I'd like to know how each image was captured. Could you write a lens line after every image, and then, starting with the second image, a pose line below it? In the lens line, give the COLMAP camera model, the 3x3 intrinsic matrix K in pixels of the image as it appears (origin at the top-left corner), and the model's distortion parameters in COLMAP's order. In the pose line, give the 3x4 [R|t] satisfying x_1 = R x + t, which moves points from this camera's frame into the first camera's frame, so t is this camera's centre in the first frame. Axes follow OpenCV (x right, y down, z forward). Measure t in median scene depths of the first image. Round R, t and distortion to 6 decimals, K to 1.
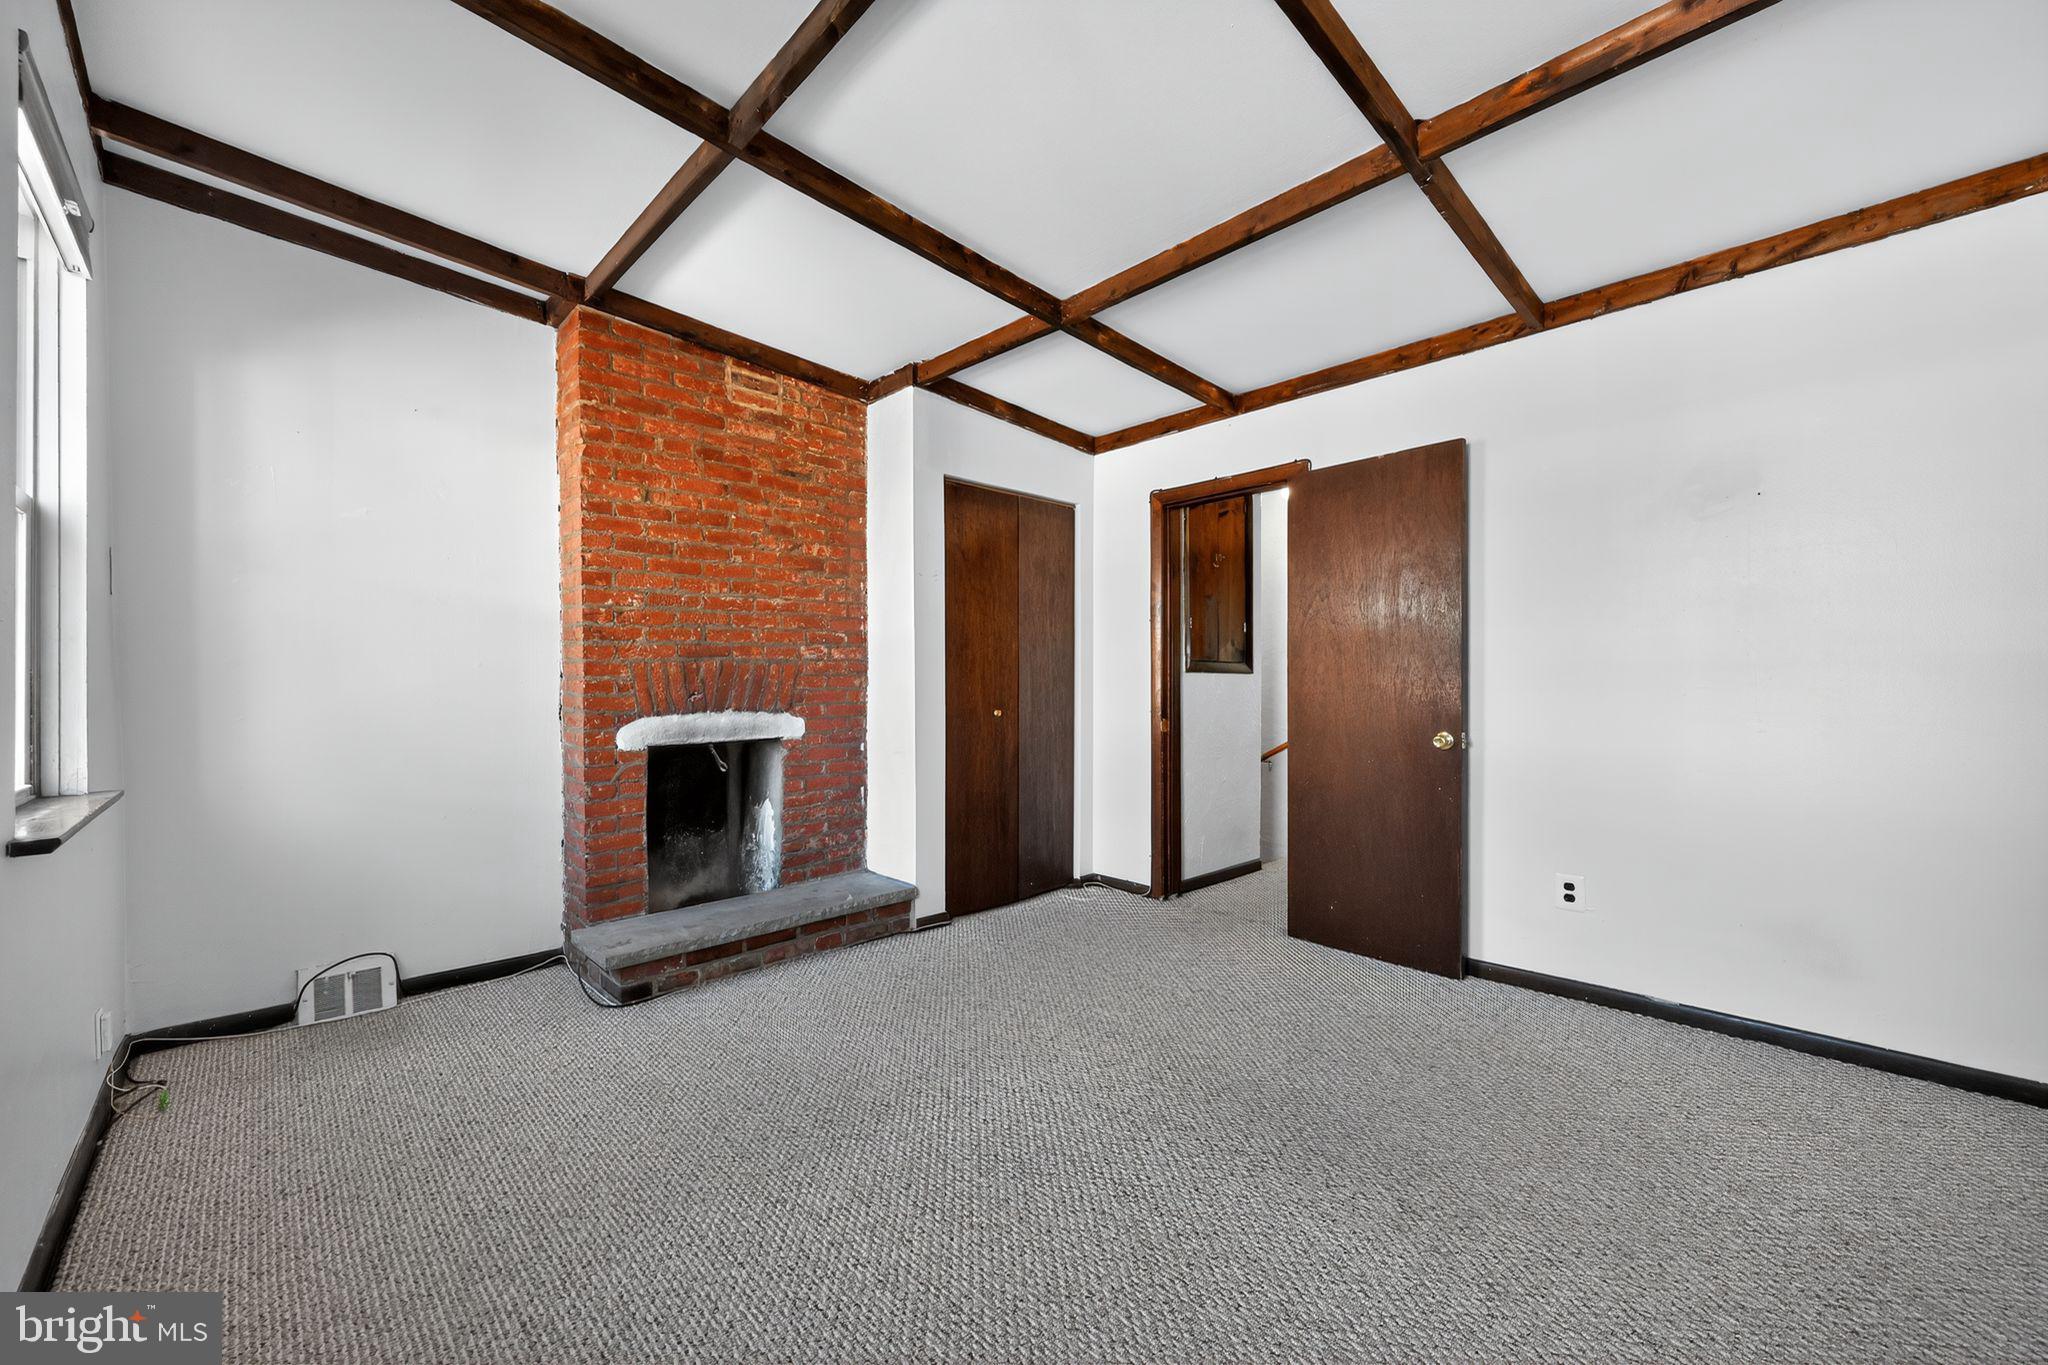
lens RADIAL K [[812.8, 0, 1020.7], [0, 812.8, 695.9], [0, 0, 1]] dist [-0.000294, -0.000029]
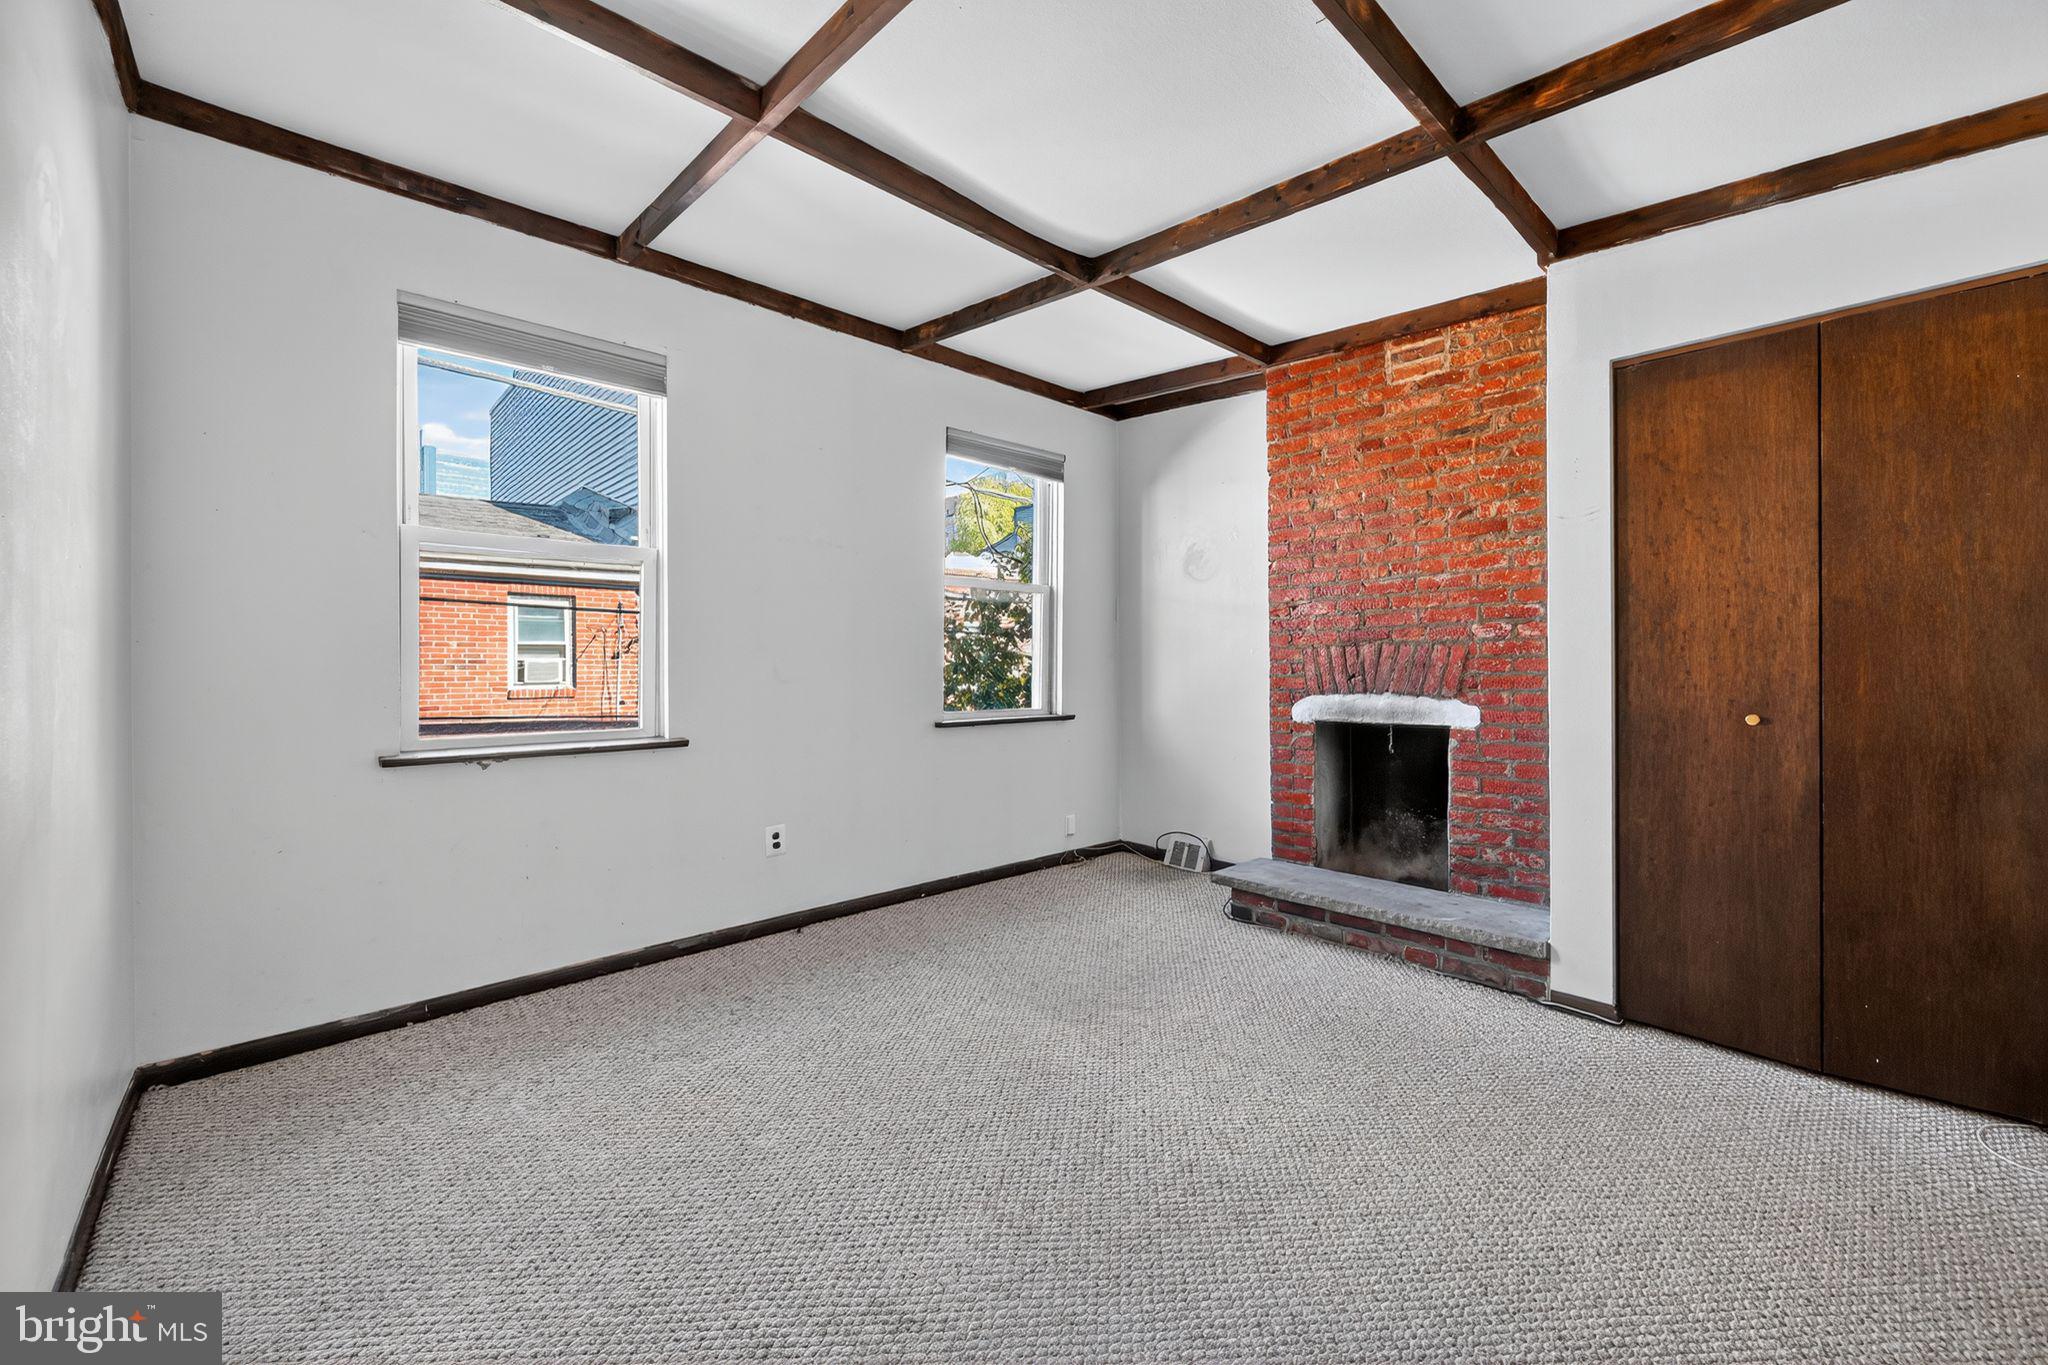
lens RADIAL K [[815.5, 0, 1019.4], [0, 815.5, 670.8], [0, 0, 1]] dist [0.001839, -0.003872]
pose [[-0.029805, 0.012203, -0.999481, 0.649446], [-0.015241, 0.999804, 0.012661, -0.015374], [0.999440, 0.015610, -0.029613, 0.566886]]
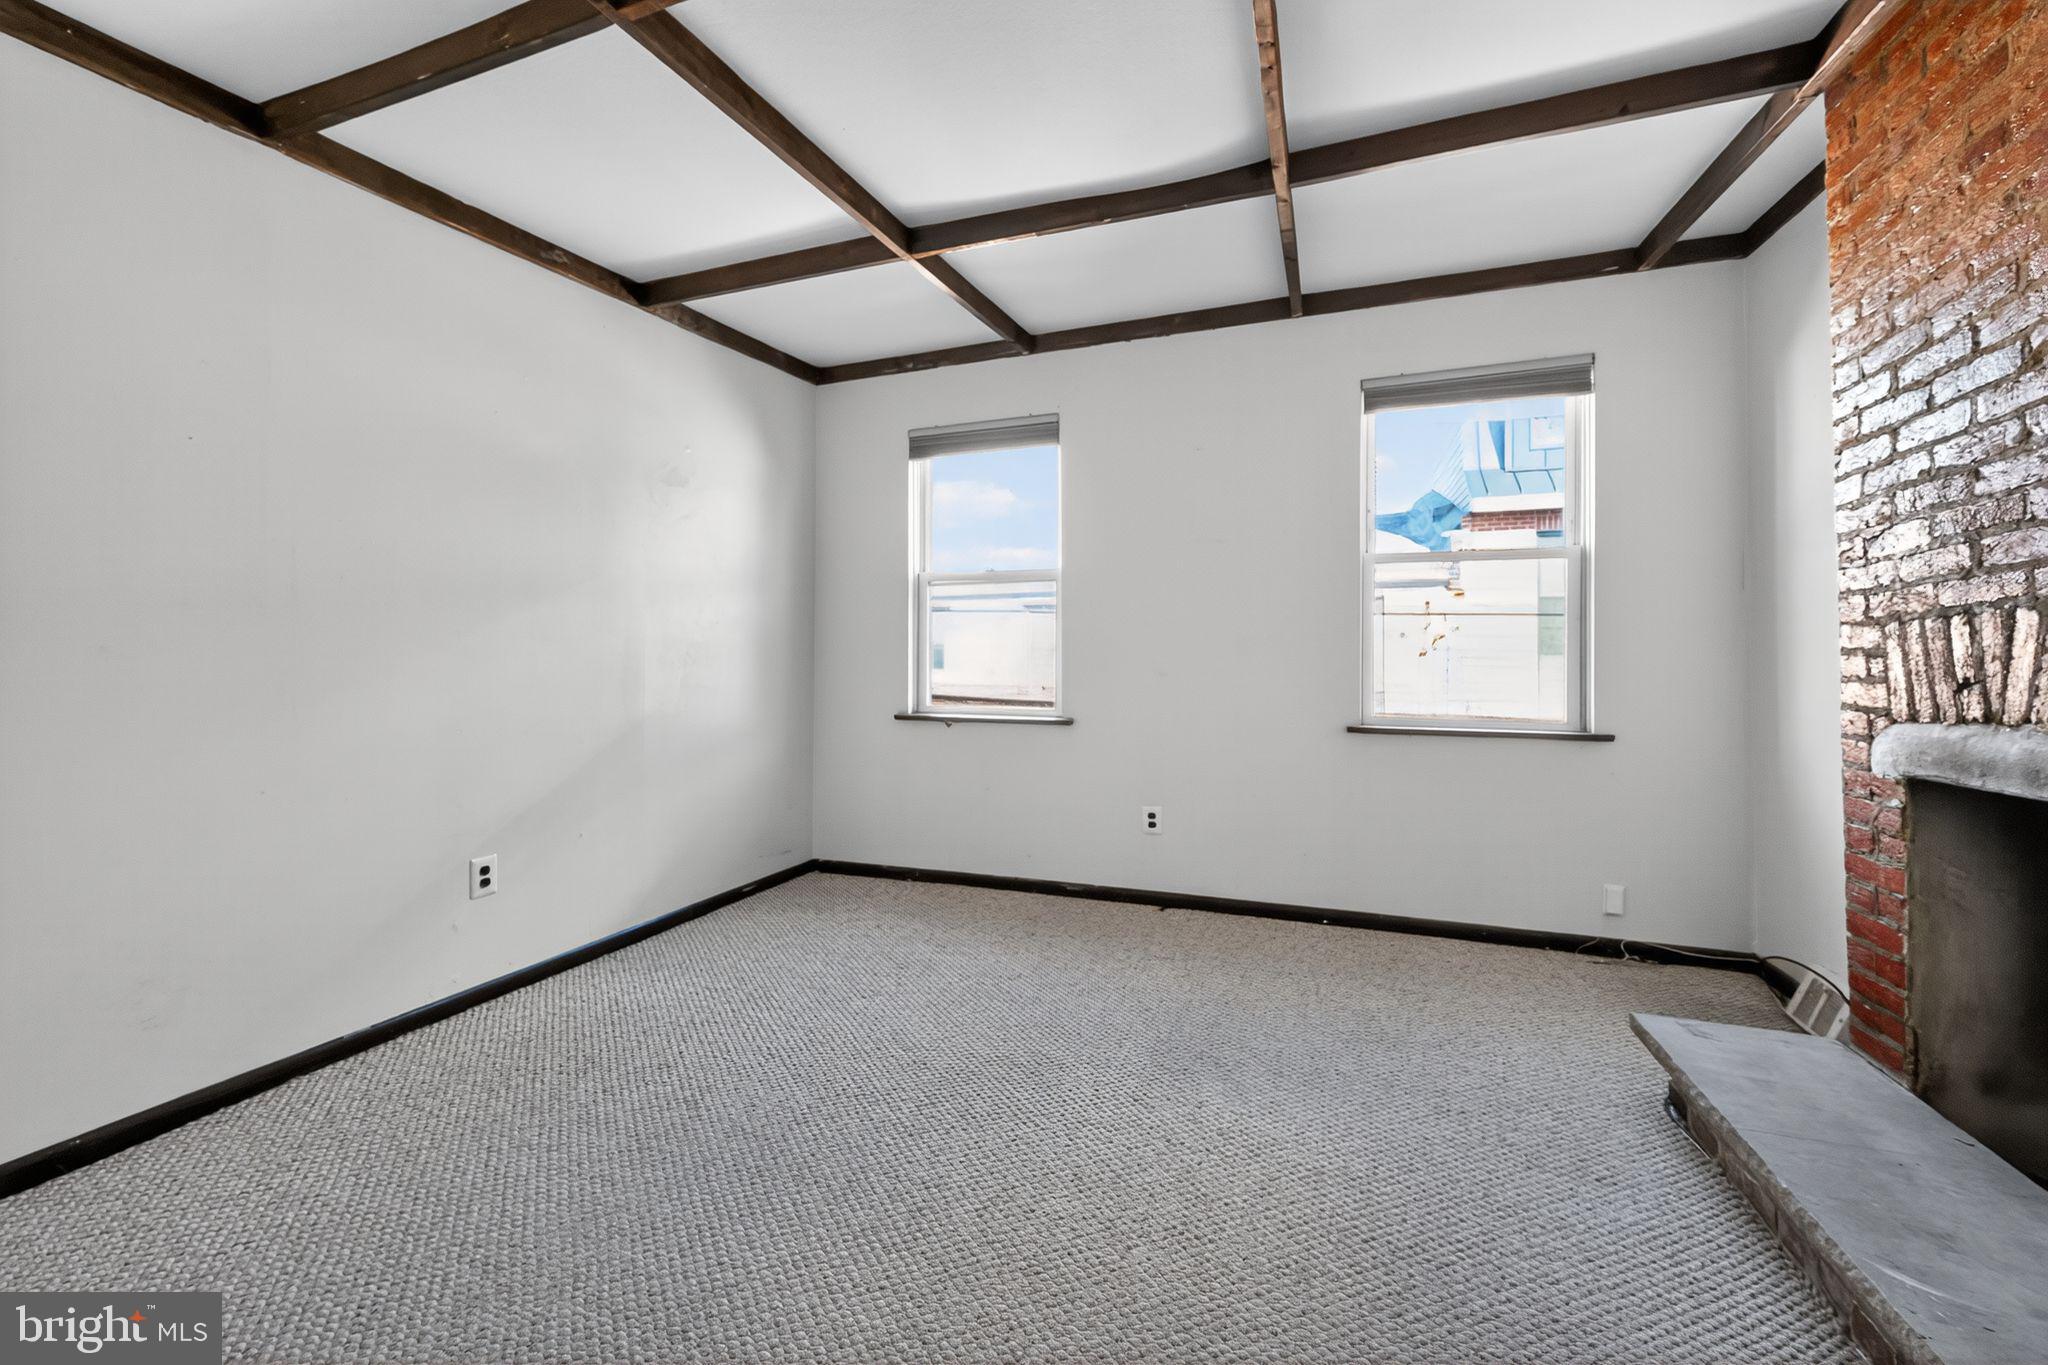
lens RADIAL K [[805.7, 0, 1023.4], [0, 805.7, 661.2], [0, 0, 1]] dist [-0.001660, -0.000026]
pose [[-0.908730, -0.001302, -0.417383, 0.271184], [-0.007706, 0.999877, 0.013659, -0.016233], [0.417313, 0.015628, -0.908628, 1.141037]]
